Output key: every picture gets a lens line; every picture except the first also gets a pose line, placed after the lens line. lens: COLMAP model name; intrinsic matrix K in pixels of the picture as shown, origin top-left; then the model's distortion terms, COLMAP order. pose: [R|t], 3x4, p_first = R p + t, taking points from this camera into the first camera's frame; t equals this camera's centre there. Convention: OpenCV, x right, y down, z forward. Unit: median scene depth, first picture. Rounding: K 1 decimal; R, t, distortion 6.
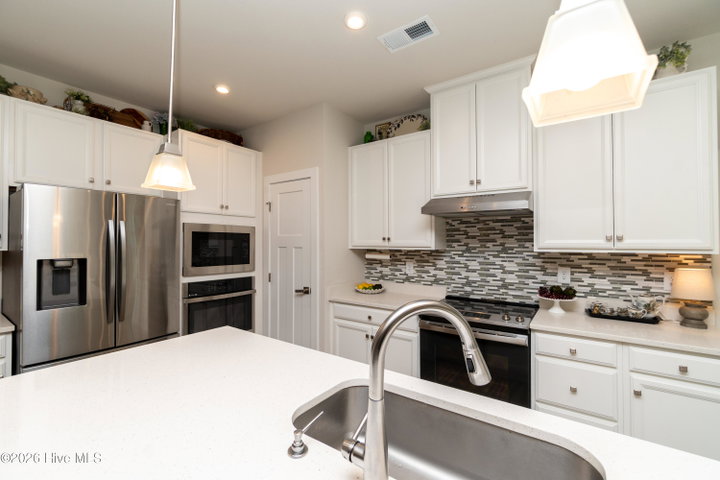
lens RADIAL K [[311.4, 0, 357.0], [0, 311.4, 237.7], [0, 0, 1]] dist [-0.011171, 0.001778]
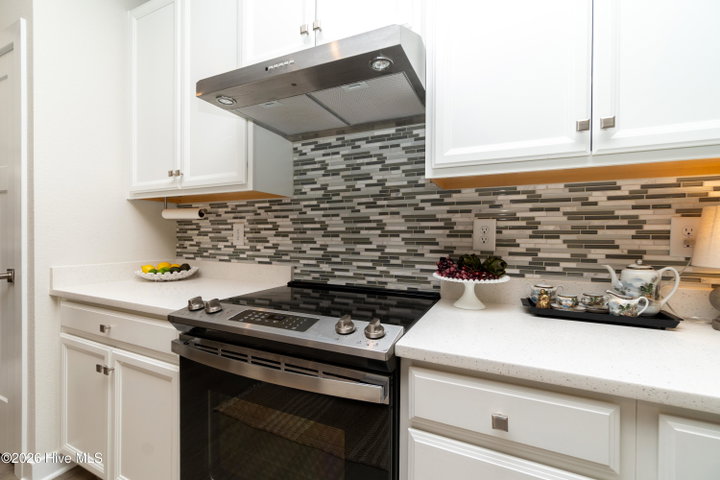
lens RADIAL K [[311.4, 0, 356.6], [0, 311.4, 237.9], [0, 0, 1]] dist [-0.011171, 0.001778]
pose [[0.982719, 0.007028, 0.184970, 0.333462], [-0.010604, 0.999775, 0.018350, 0.109504], [-0.184800, -0.019994, 0.982573, 0.487915]]
